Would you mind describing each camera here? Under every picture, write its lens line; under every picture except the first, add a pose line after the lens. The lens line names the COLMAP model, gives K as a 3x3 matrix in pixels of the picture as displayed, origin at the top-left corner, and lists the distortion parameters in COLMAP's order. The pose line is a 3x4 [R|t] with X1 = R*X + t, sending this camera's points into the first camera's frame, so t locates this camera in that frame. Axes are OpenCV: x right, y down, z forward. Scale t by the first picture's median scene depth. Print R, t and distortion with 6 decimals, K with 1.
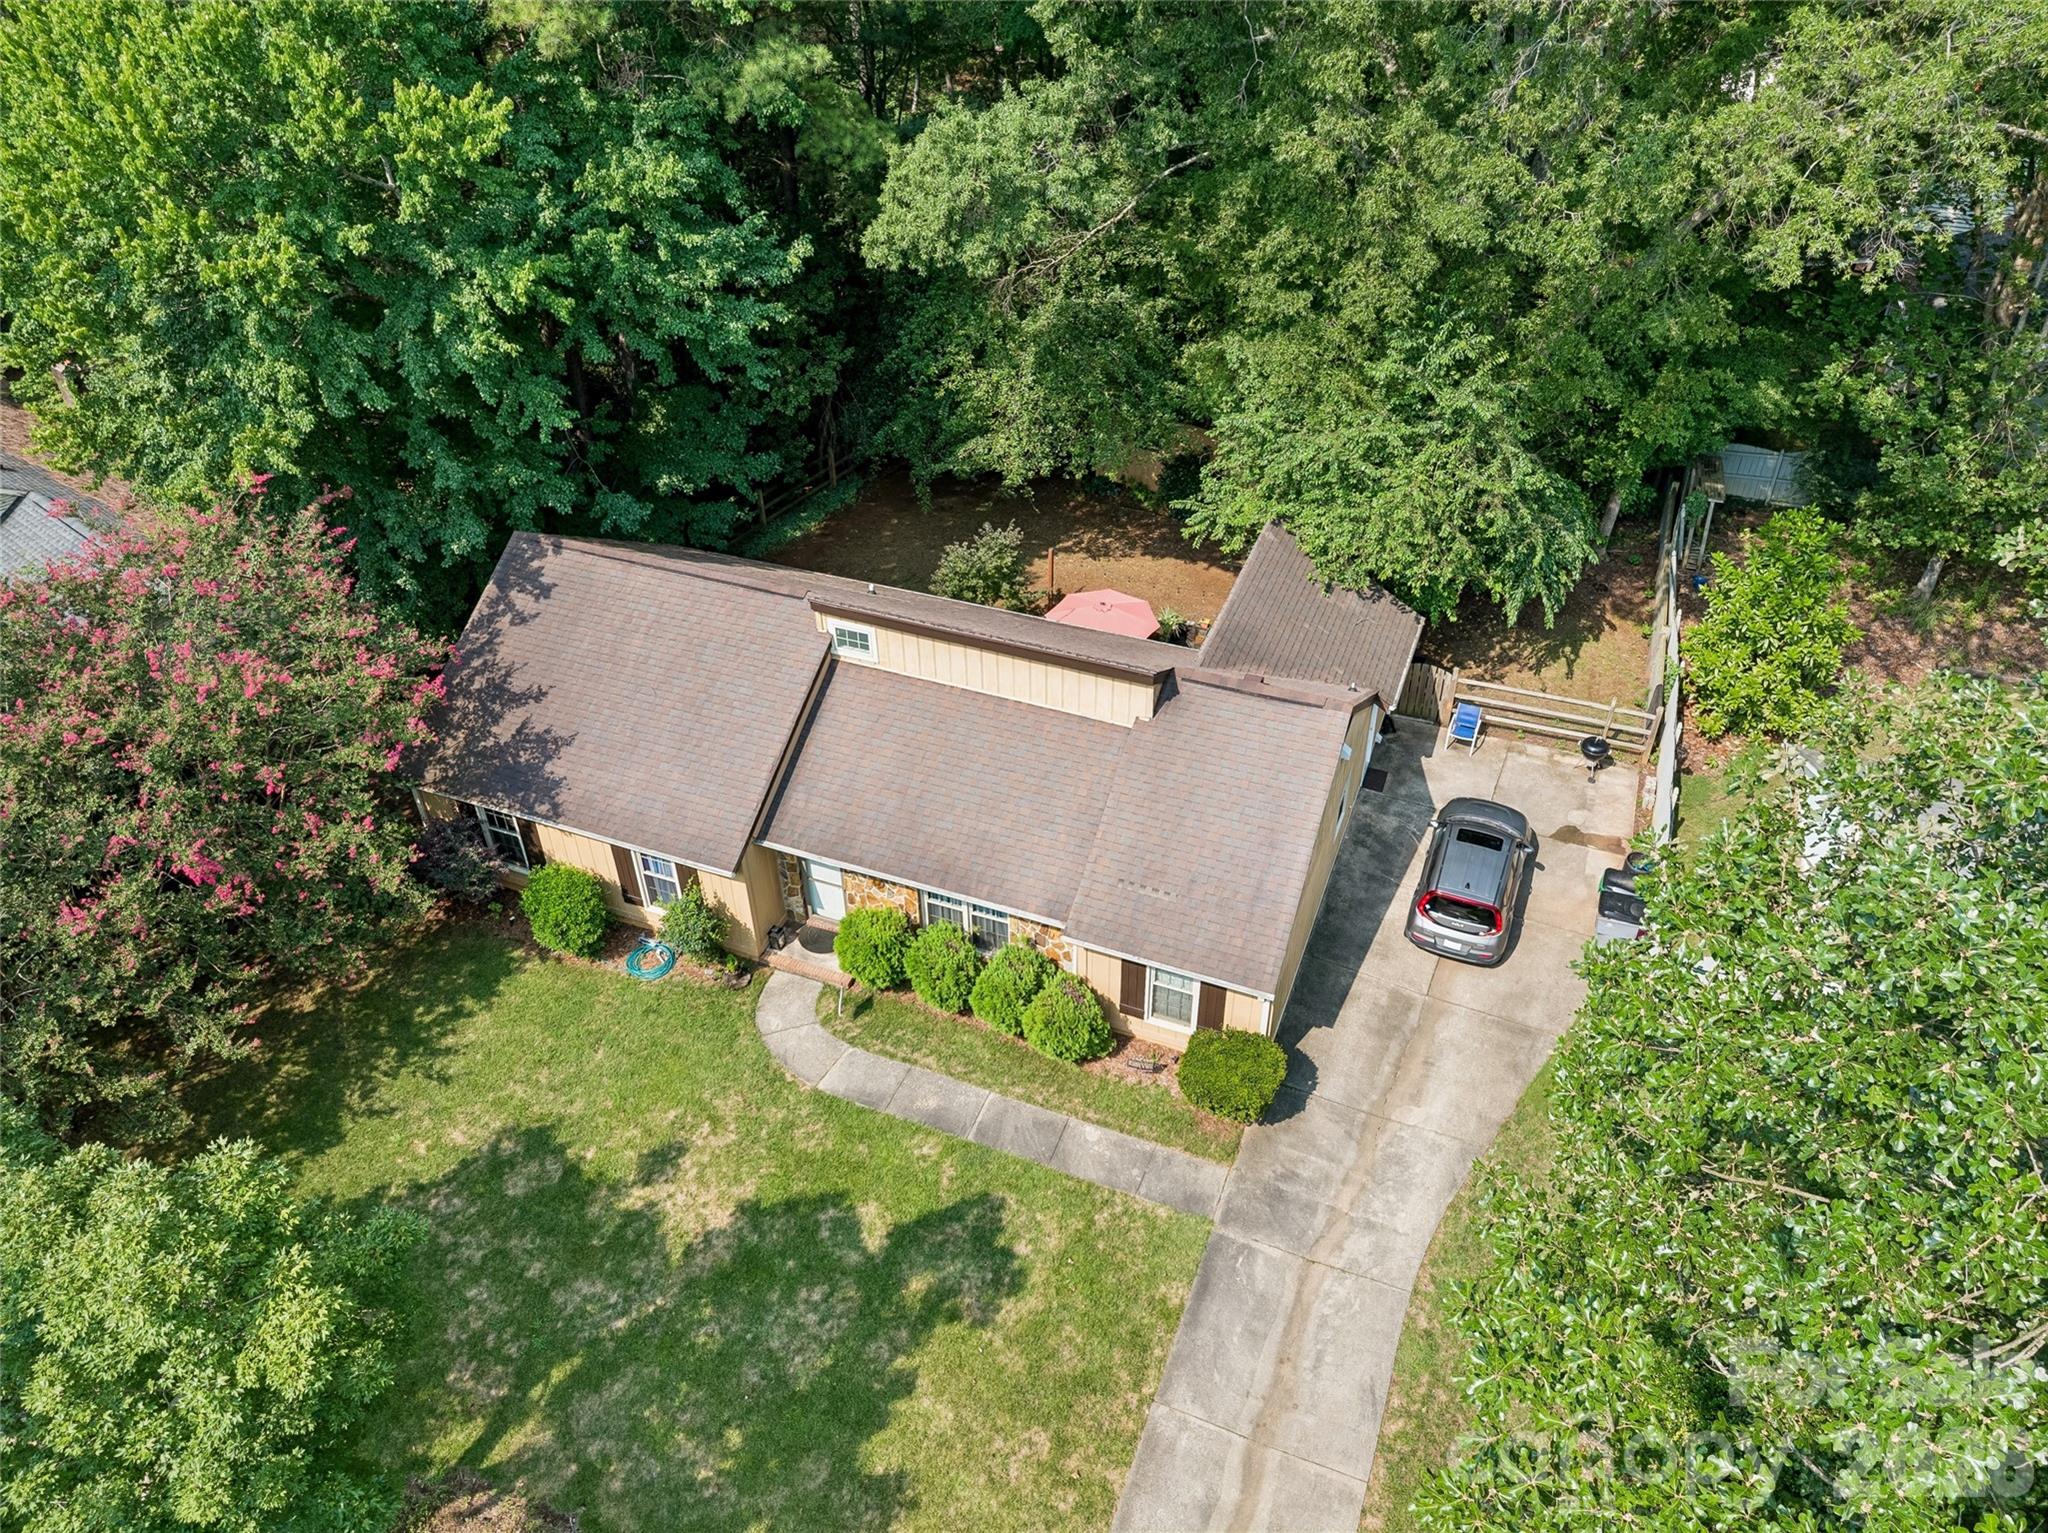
lens RADIAL K [[1449.4, 0, 1022.3], [0, 1449.4, 714.5], [0, 0, 1]] dist [-0.040937, 0.000247]
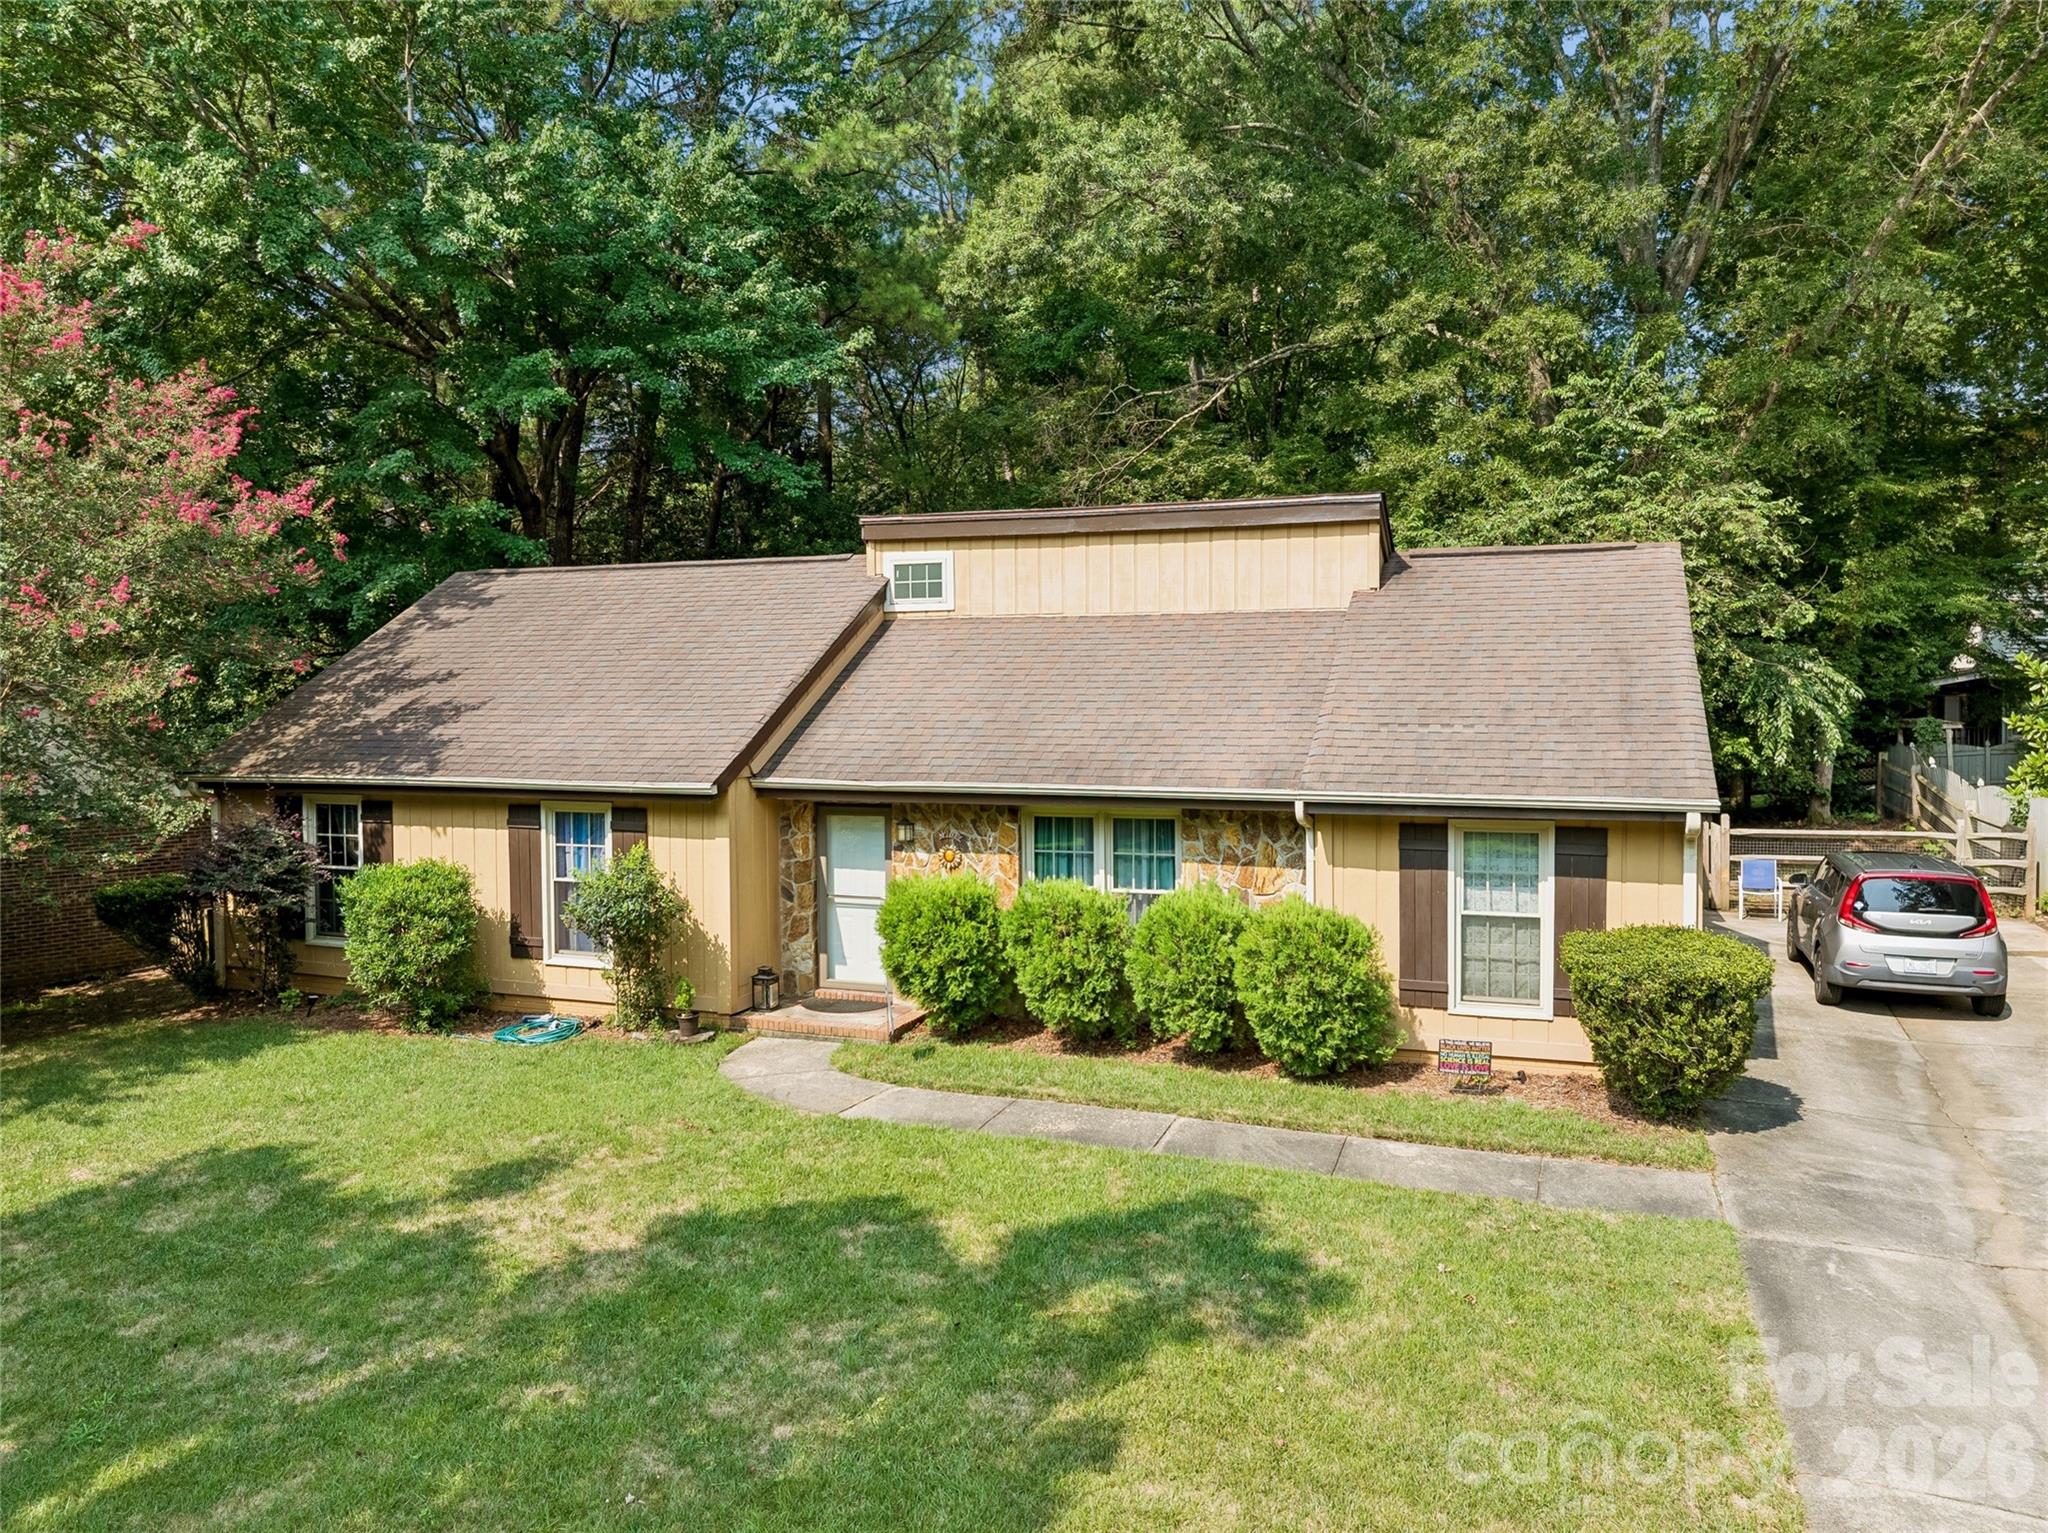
lens RADIAL K [[1449.4, 0, 1022.3], [0, 1449.4, 714.5], [0, 0, 1]] dist [-0.040937, 0.000247]
pose [[0.999507, 0.013017, 0.028563, -0.095820], [0.006005, 0.813852, -0.581041, 0.451180], [-0.030809, 0.580926, 0.813373, 0.521797]]
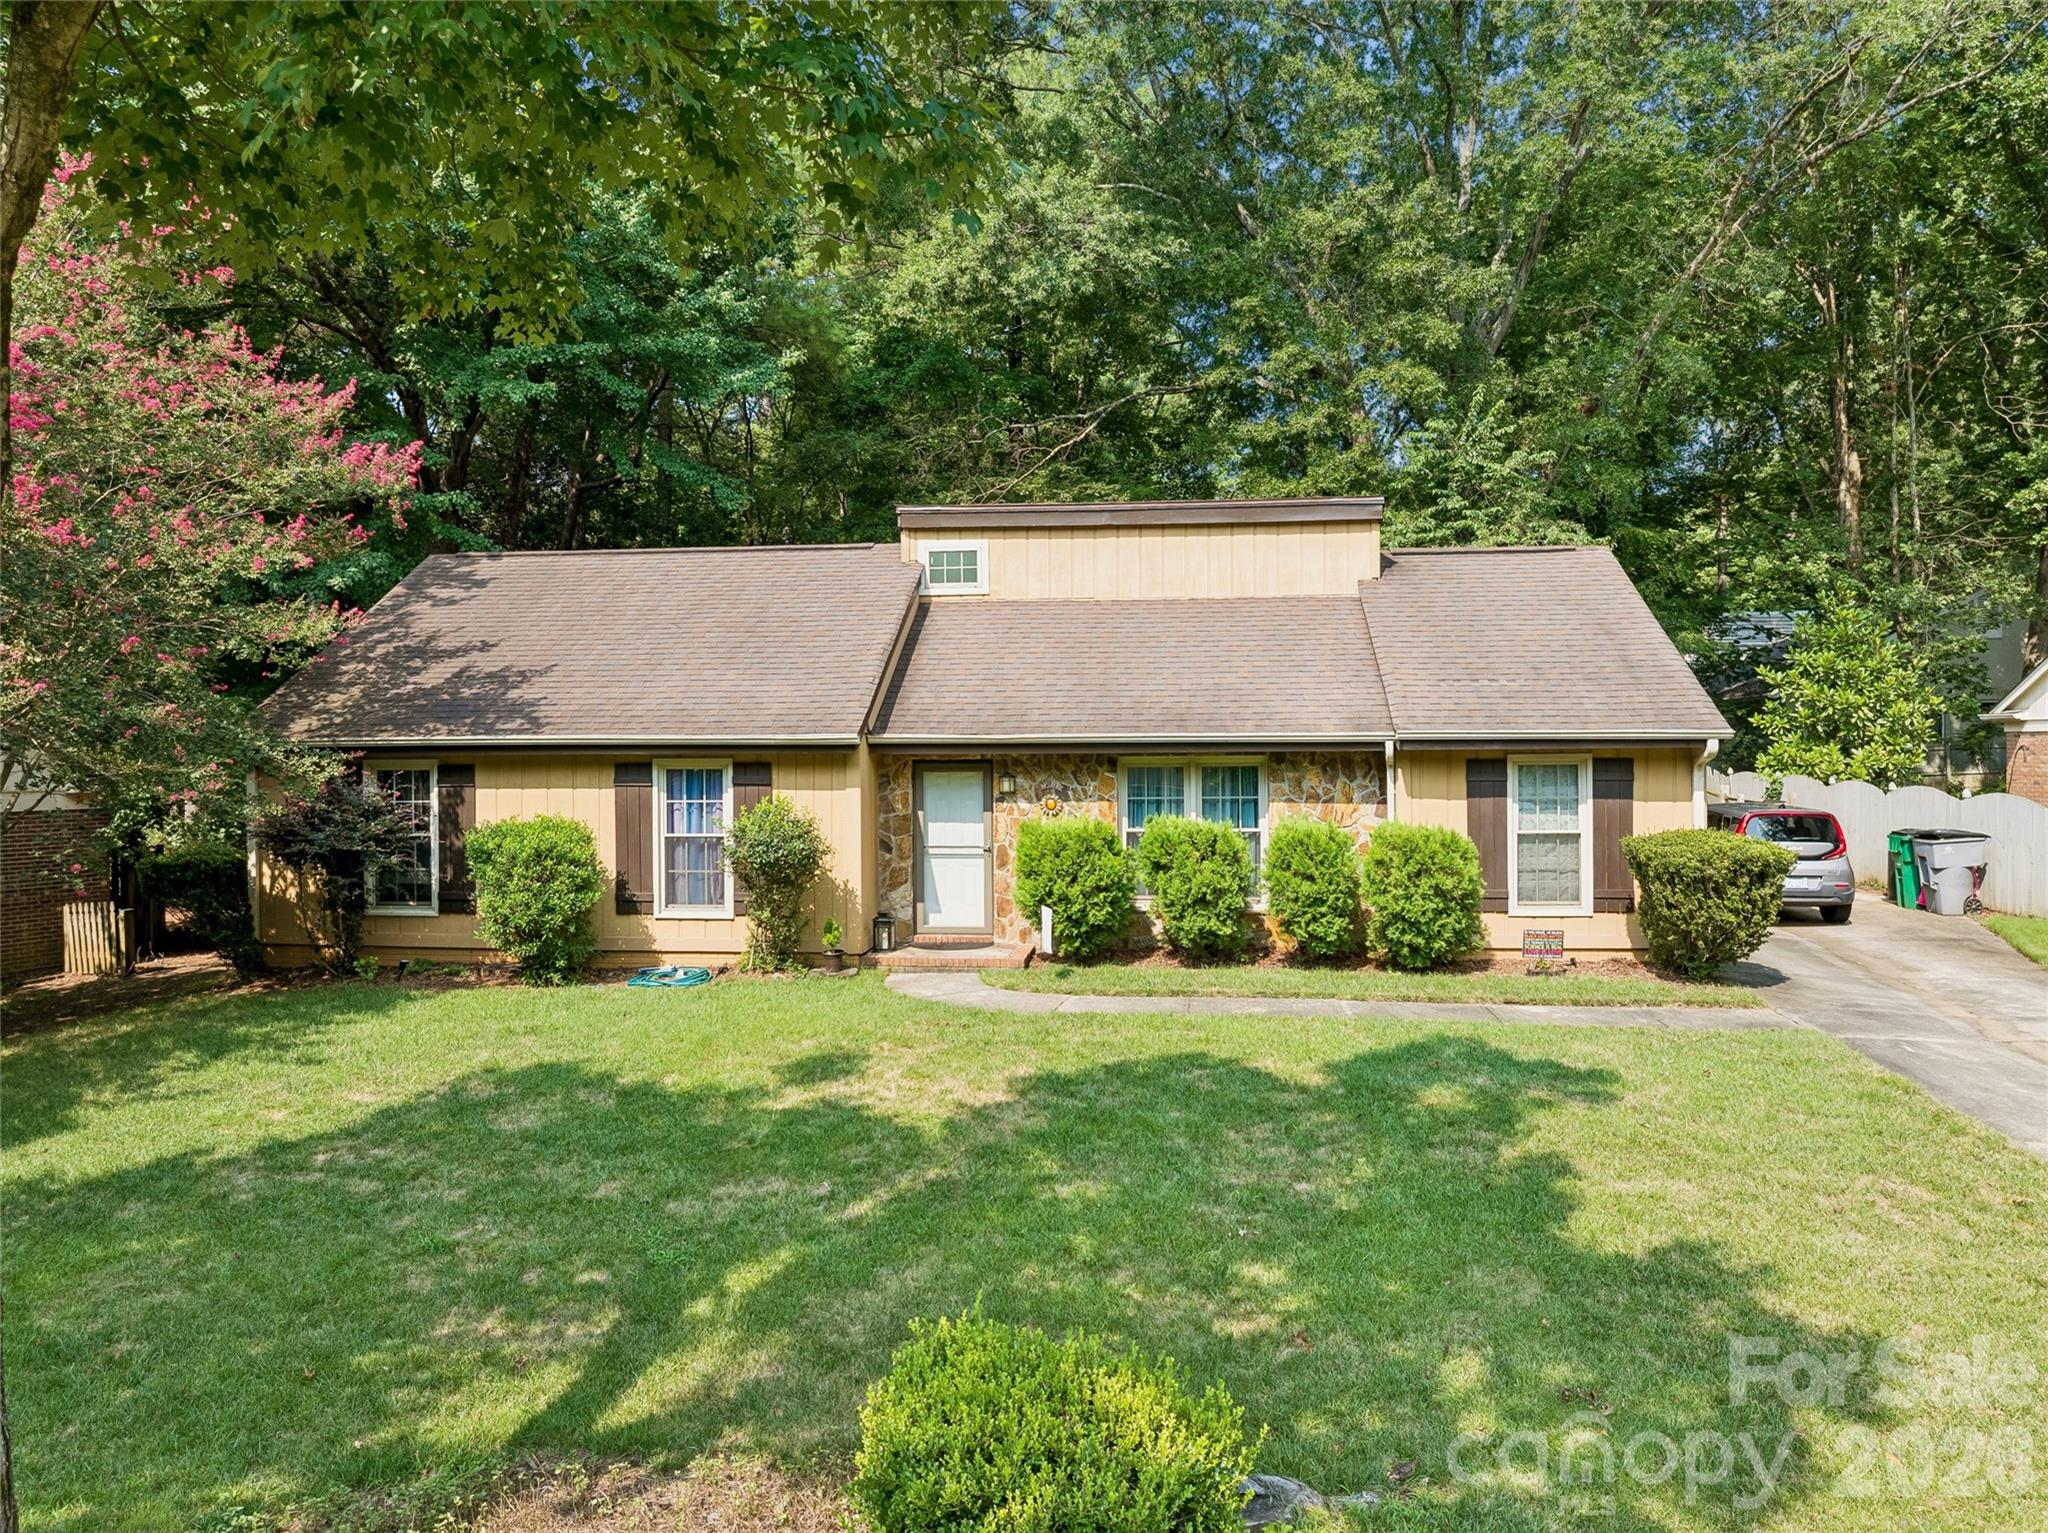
lens RADIAL K [[1449.4, 0, 1022.3], [0, 1449.4, 714.5], [0, 0, 1]] dist [-0.040937, 0.000247]
pose [[0.961929, 0.019440, 0.272608, -0.318172], [0.152850, 0.788617, -0.595584, 0.513891], [-0.226561, 0.614578, 0.755622, 0.523440]]
